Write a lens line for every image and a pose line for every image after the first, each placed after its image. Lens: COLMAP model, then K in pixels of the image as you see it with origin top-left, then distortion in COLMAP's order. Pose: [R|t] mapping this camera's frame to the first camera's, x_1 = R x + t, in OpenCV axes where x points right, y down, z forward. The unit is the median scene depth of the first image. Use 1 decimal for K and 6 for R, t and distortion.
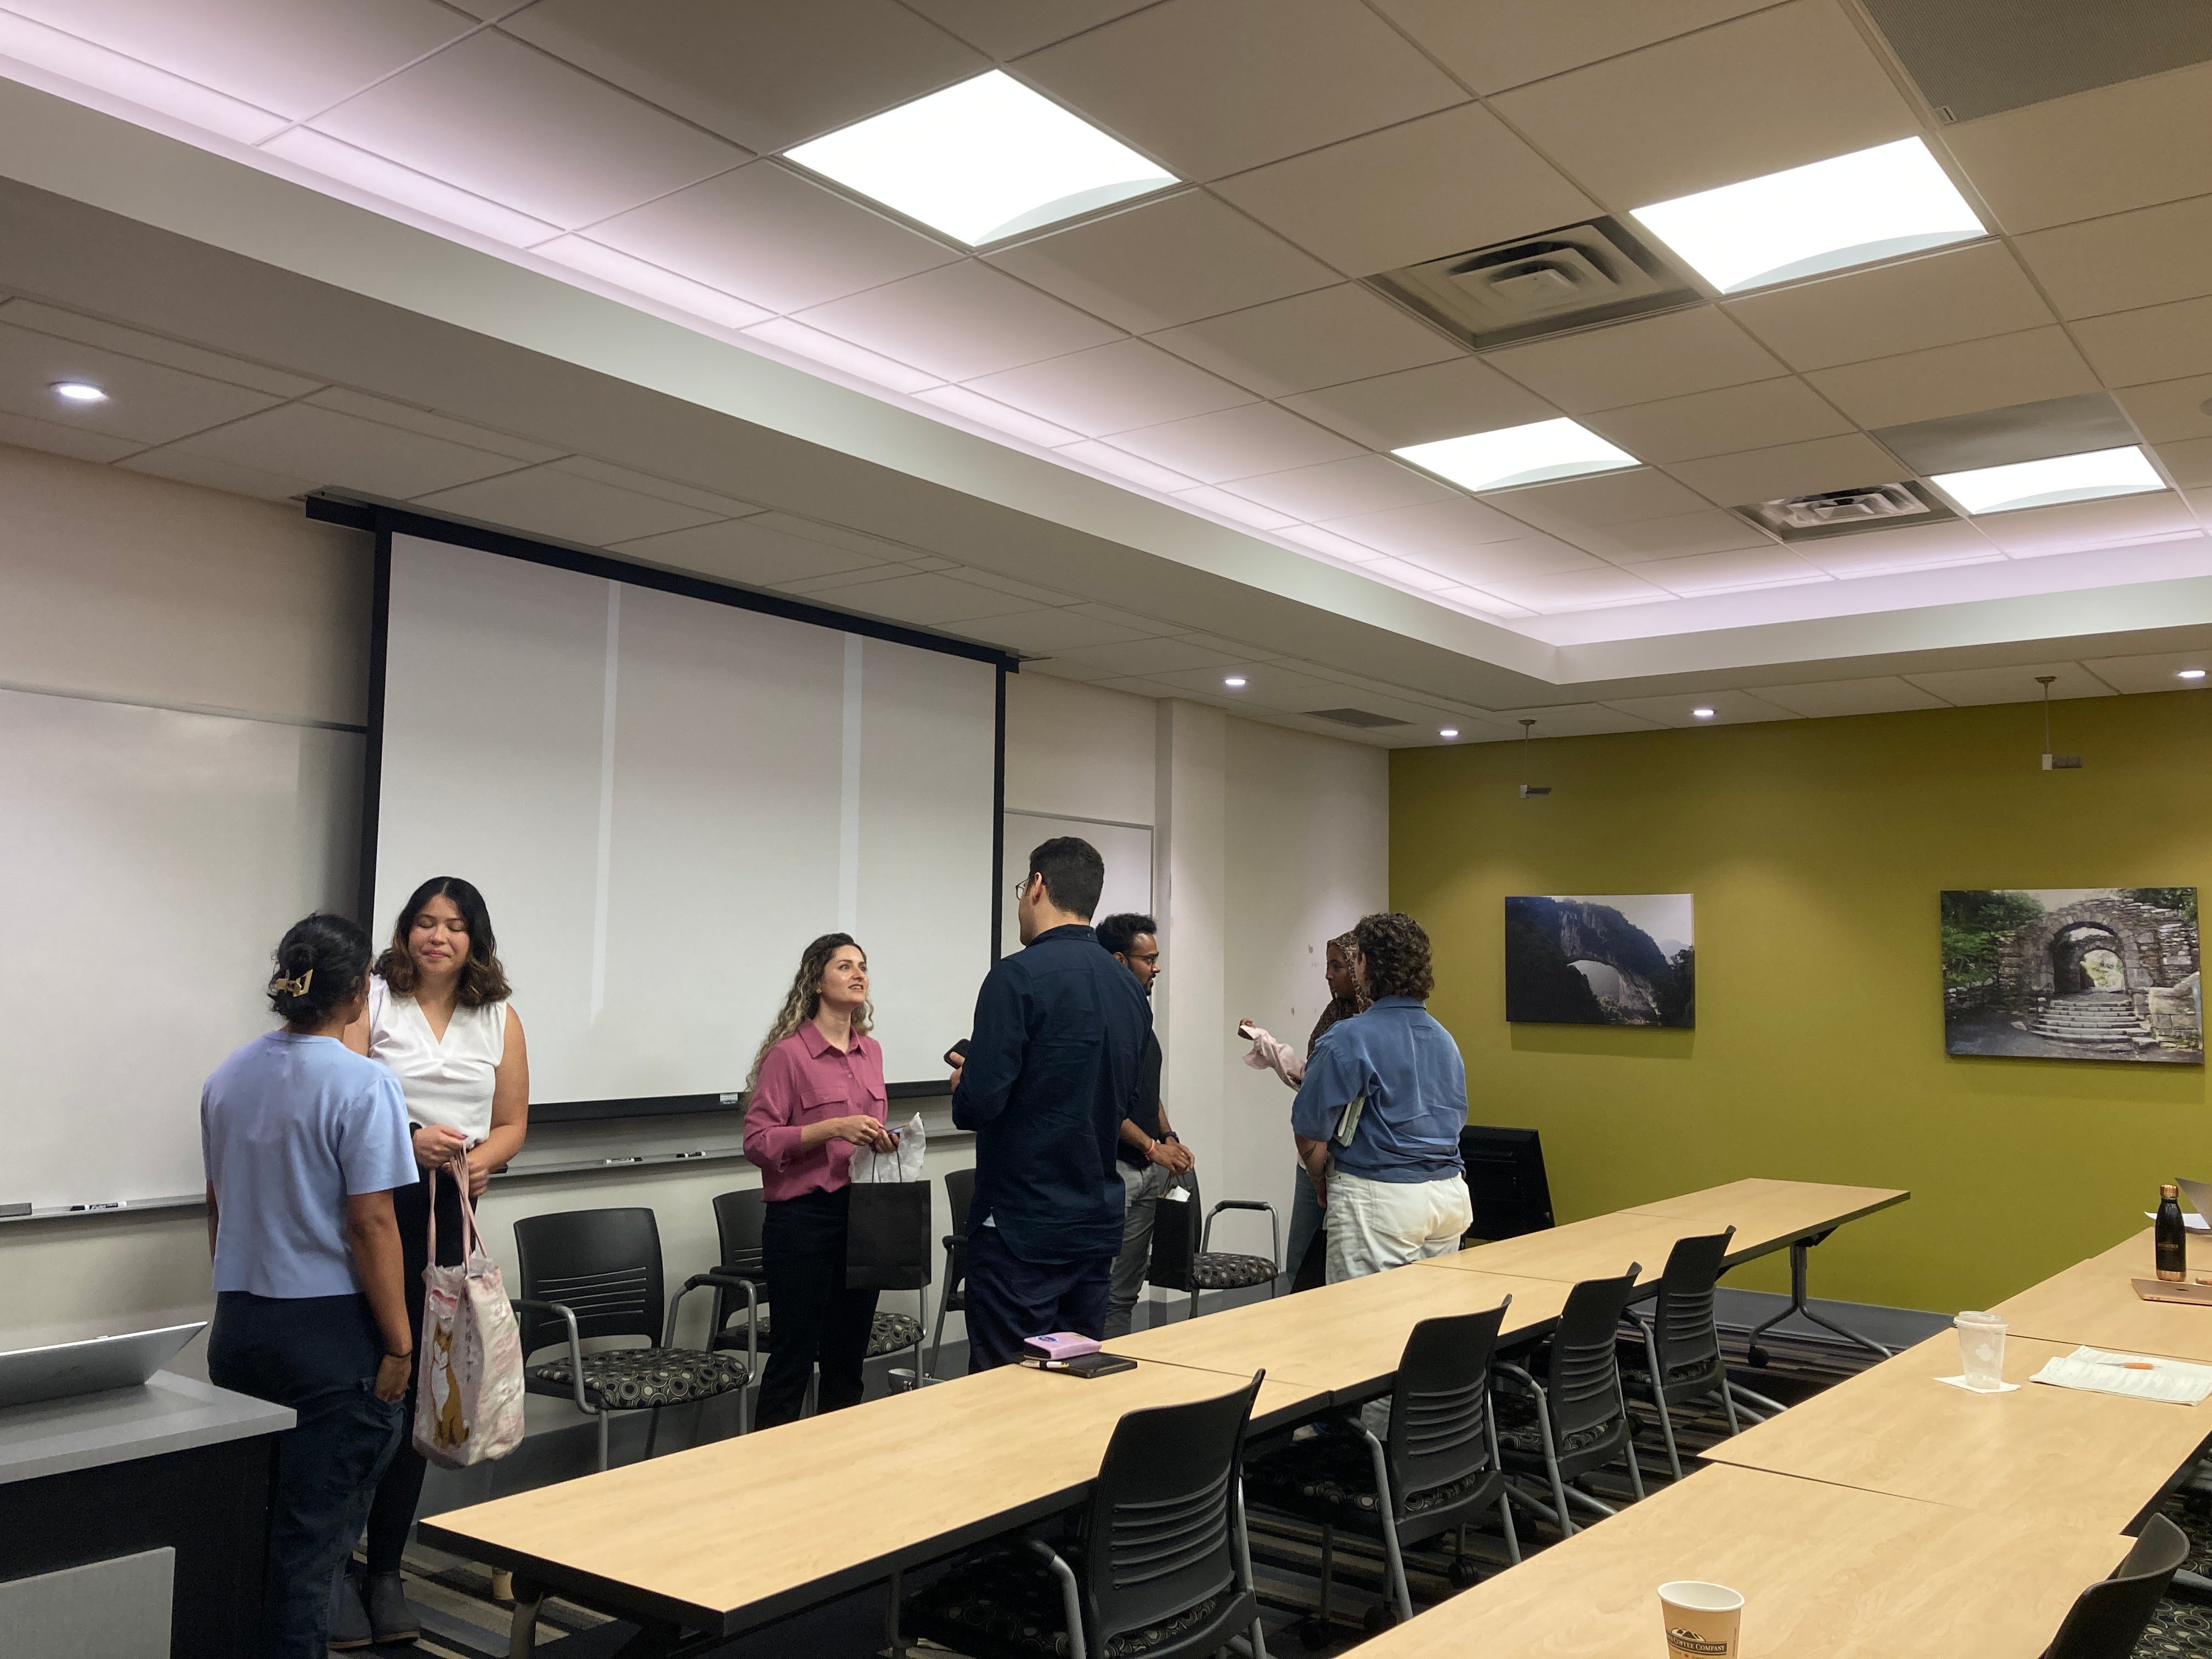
lens RADIAL K [[1821.8, 0, 1101.9], [0, 1821.8, 821.5], [0, 0, 1]] dist [-0.024263, 0.012473]
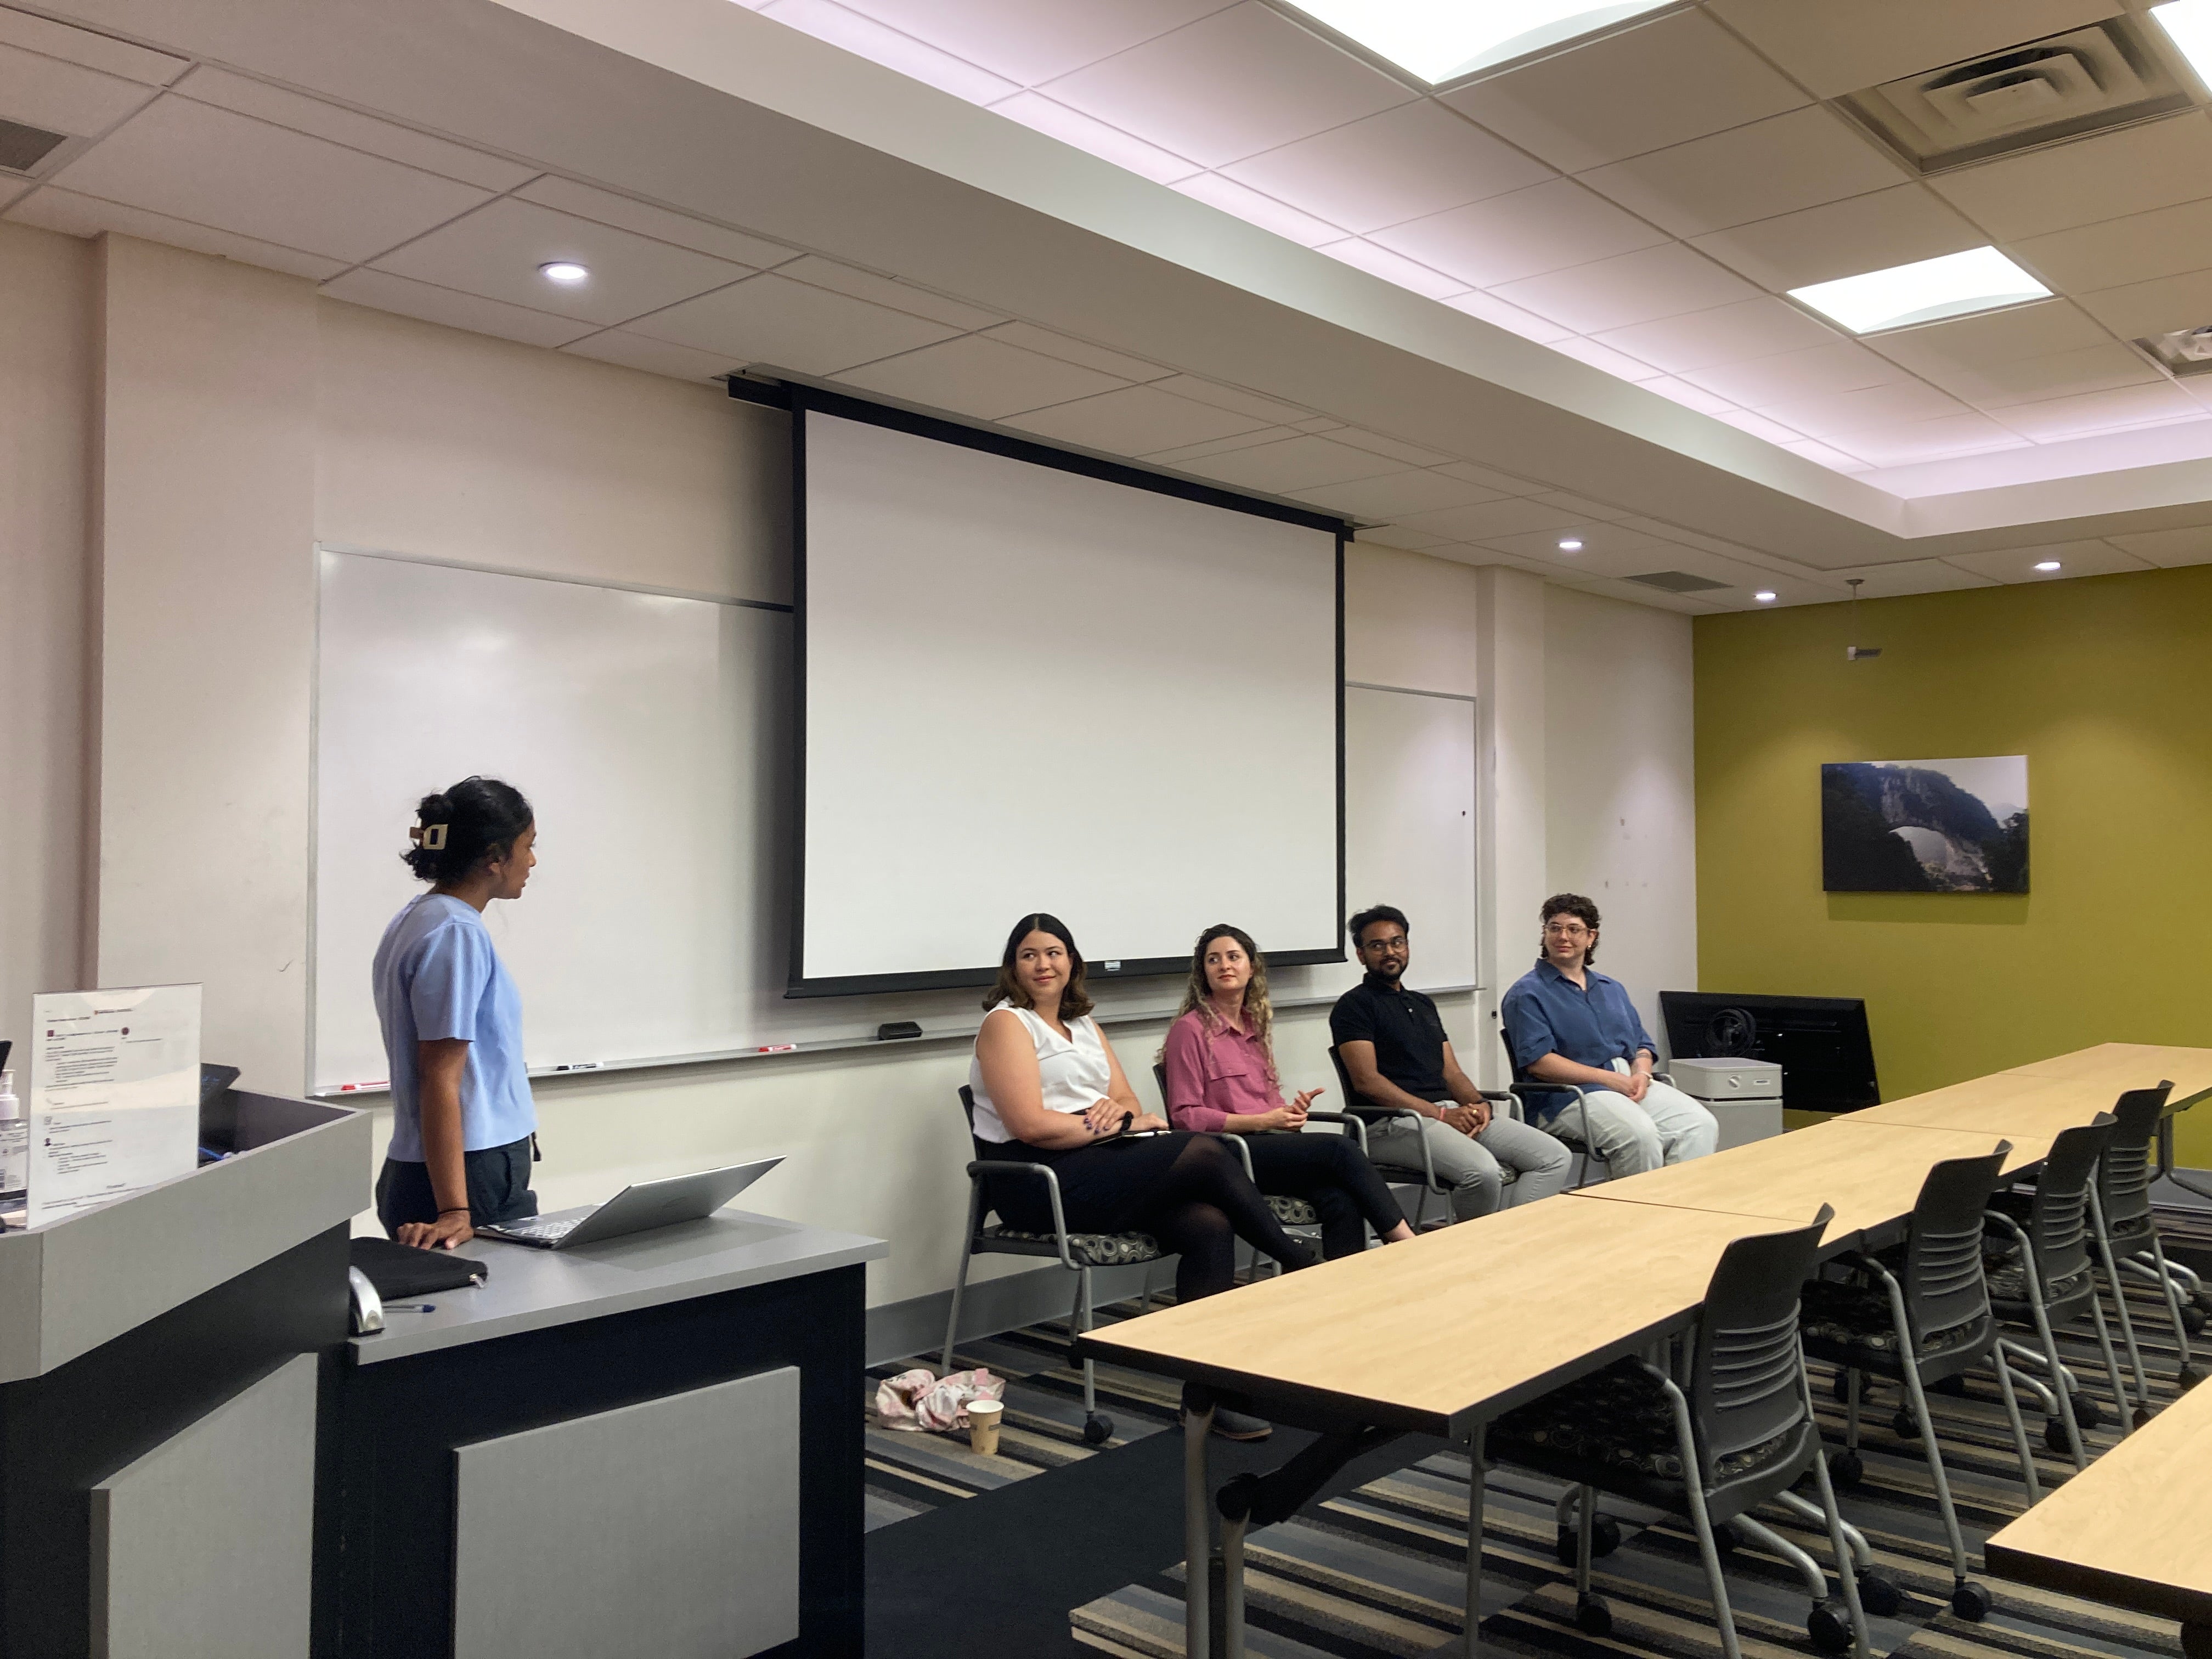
lens RADIAL K [[1821.8, 0, 1100.9], [0, 1821.8, 819.7], [0, 0, 1]] dist [-0.024263, 0.012473]
pose [[0.995709, -0.018247, -0.090723, -0.131373], [0.023194, 0.998284, 0.053769, 0.017655], [0.089586, -0.055643, 0.994424, -0.008468]]
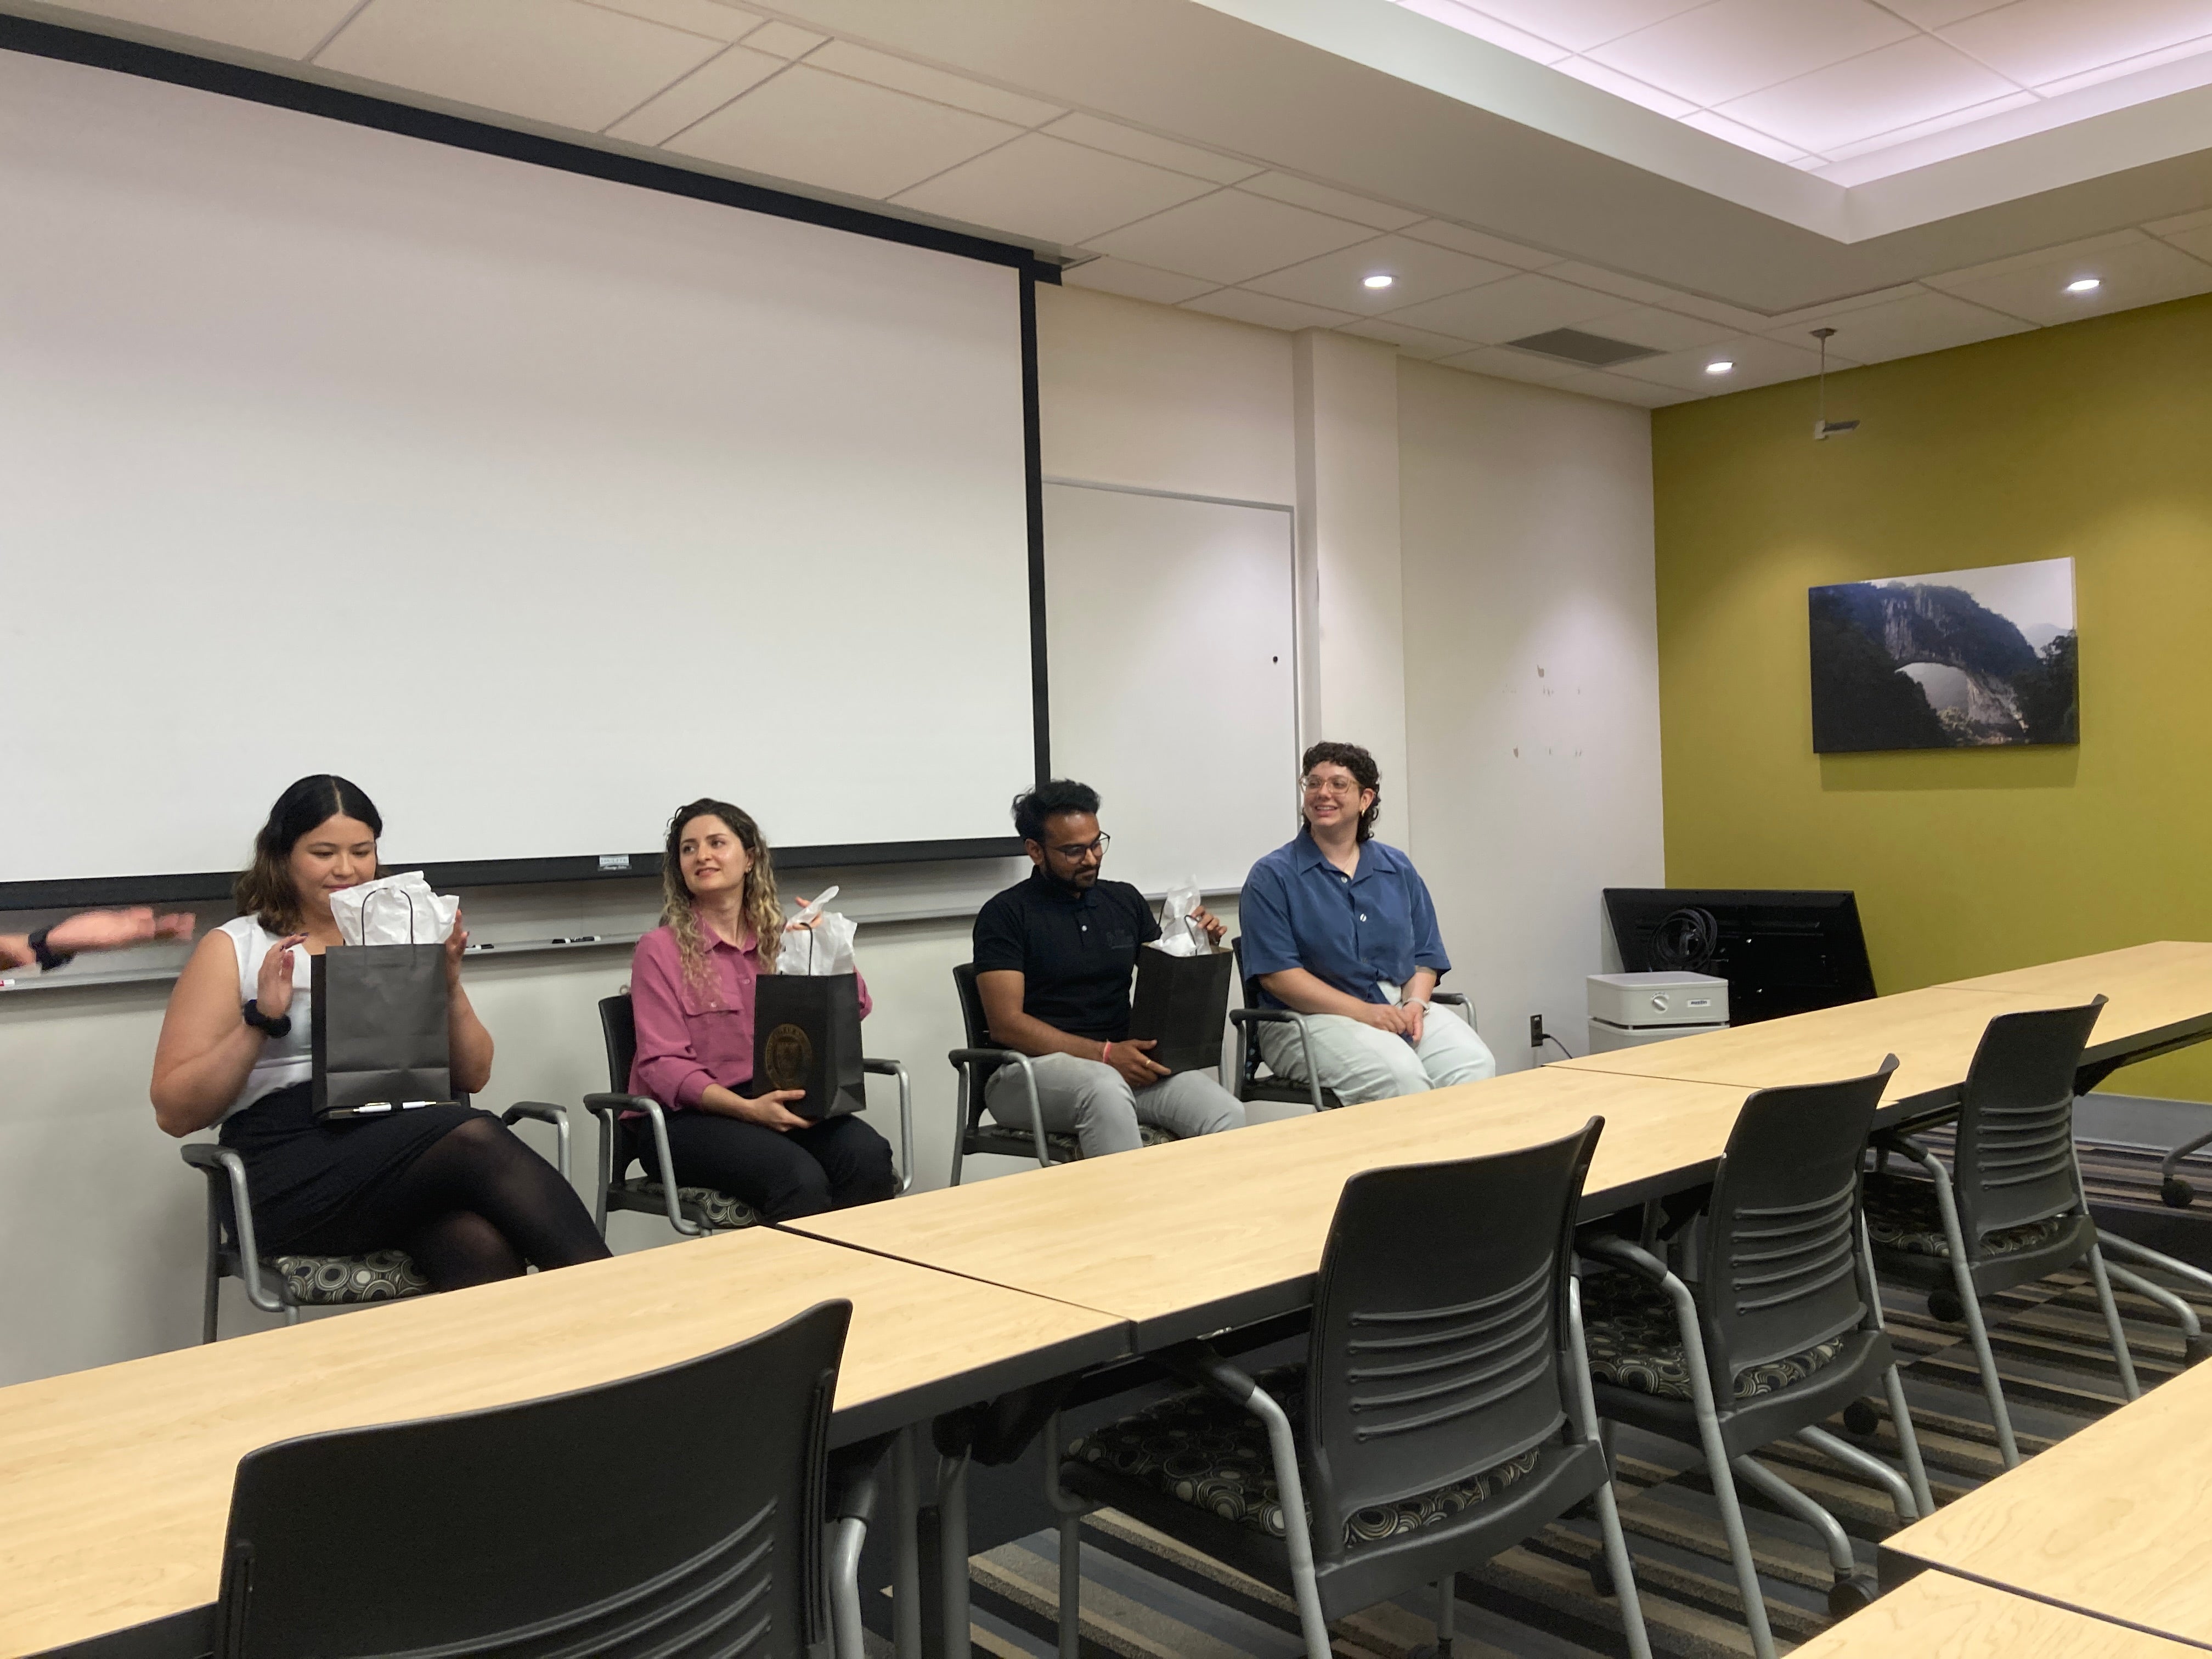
lens RADIAL K [[1821.8, 0, 1126.6], [0, 1821.8, 836.0], [0, 0, 1]] dist [-0.024263, 0.012473]
pose [[0.980781, -0.043452, -0.190209, 0.149048], [0.062635, 0.993405, 0.096034, 0.094413], [0.184782, -0.106102, 0.977035, 0.367358]]
